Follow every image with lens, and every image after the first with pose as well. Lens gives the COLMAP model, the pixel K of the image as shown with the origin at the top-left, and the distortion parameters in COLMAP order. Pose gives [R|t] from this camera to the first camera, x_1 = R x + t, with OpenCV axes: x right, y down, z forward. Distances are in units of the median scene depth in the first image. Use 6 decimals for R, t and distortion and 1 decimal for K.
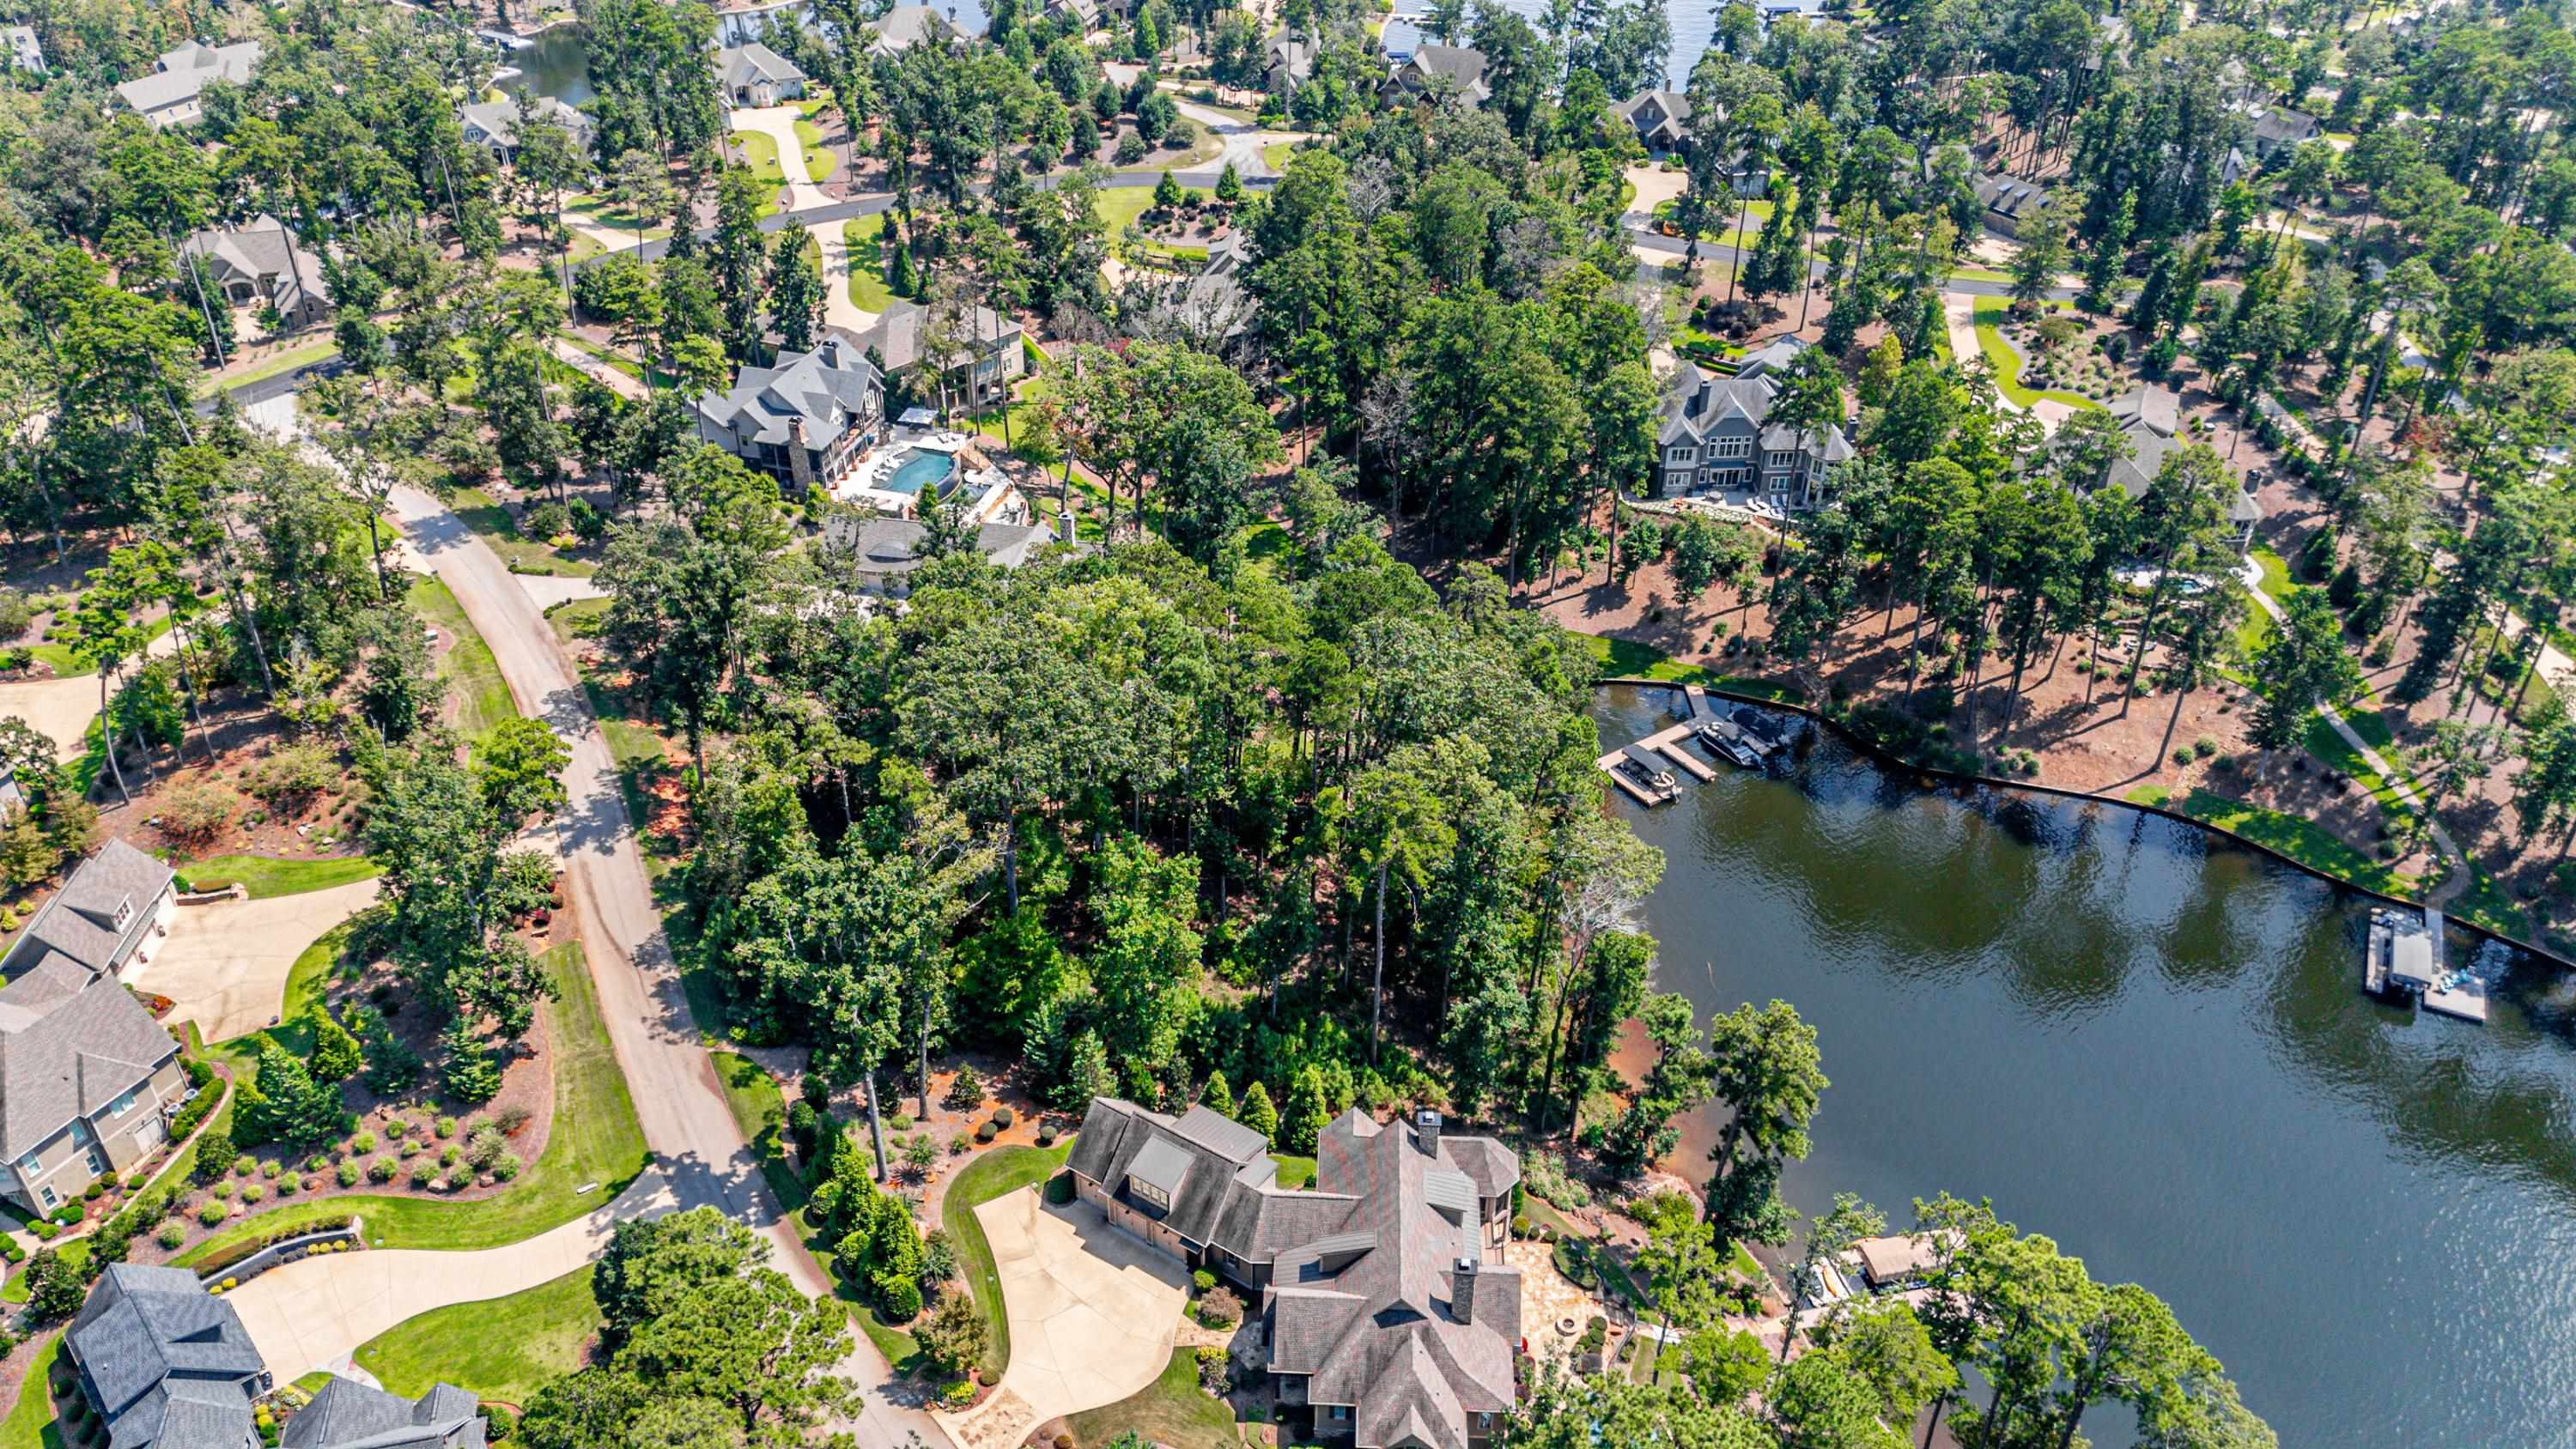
lens RADIAL K [[1870.2, 0, 1302.4], [0, 1870.2, 718.9], [0, 0, 1]] dist [0.069083, -0.082322]
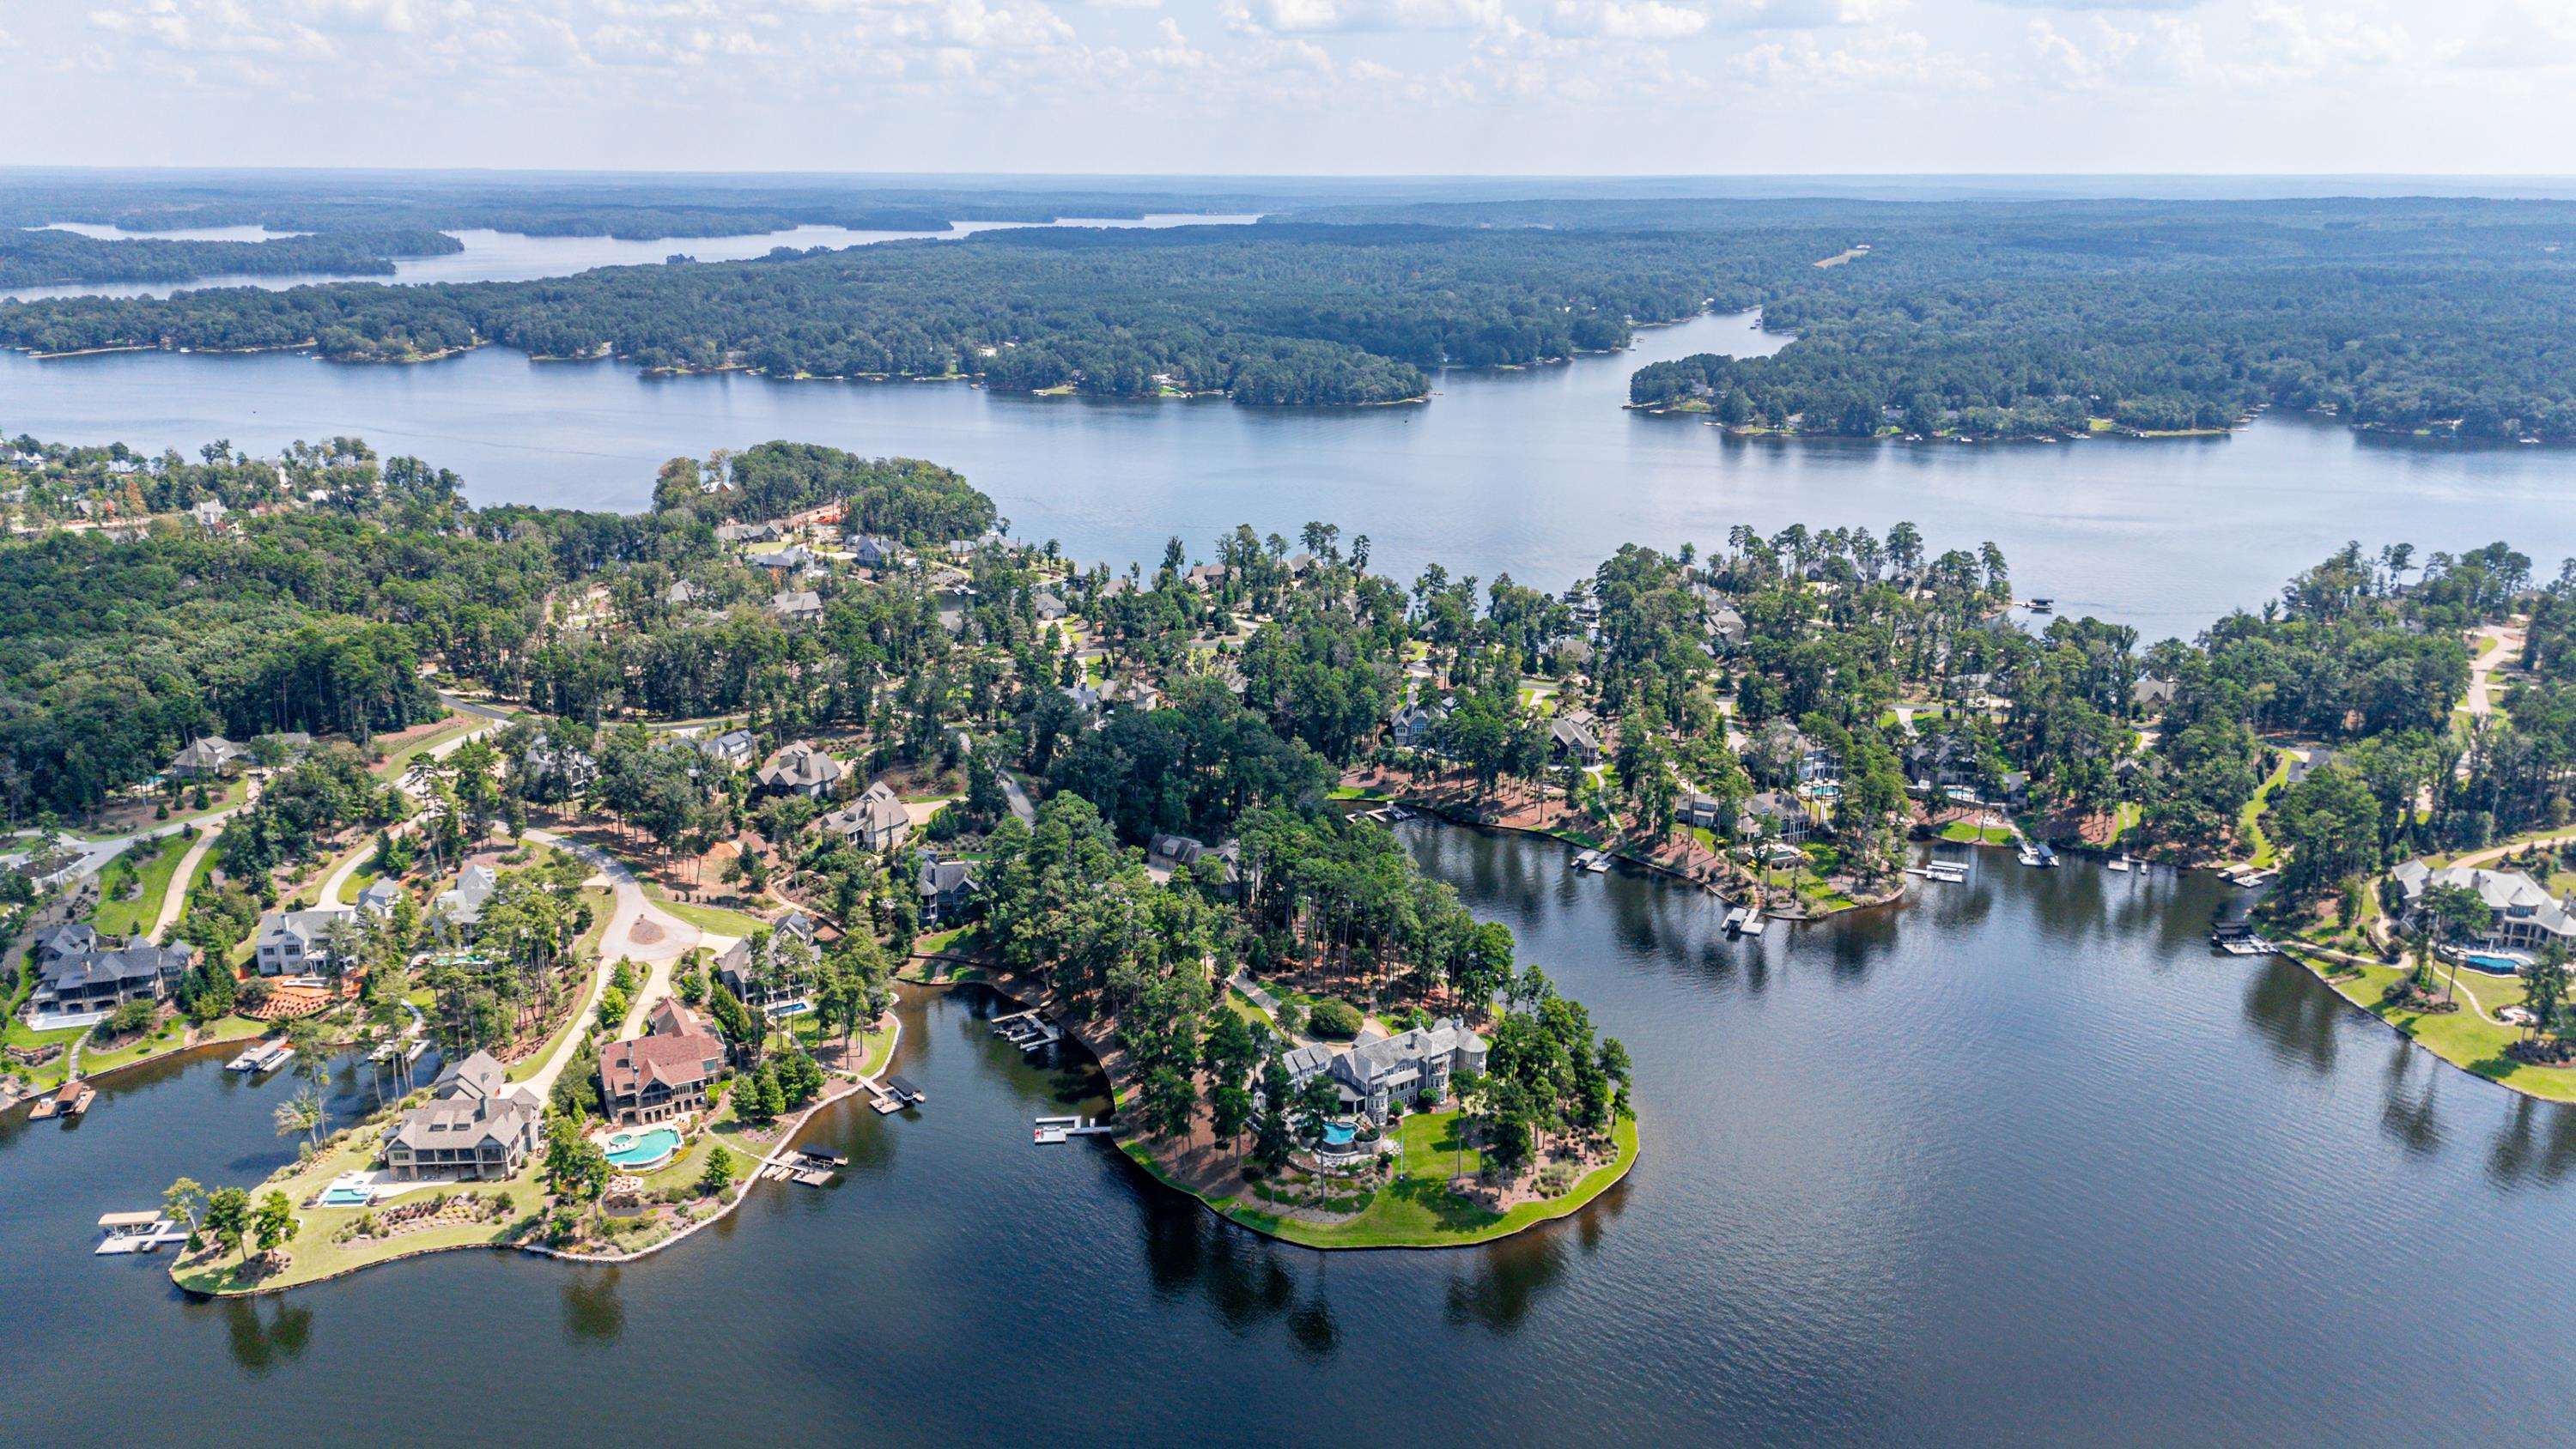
lens RADIAL K [[1870.2, 0, 1285.4], [0, 1870.2, 721.1], [0, 0, 1]] dist [0.069083, -0.082322]
pose [[0.995764, 0.016898, -0.090384, 0.288547], [-0.043890, 0.951110, -0.305718, 0.680009], [0.080799, 0.308390, 0.947822, -1.550174]]
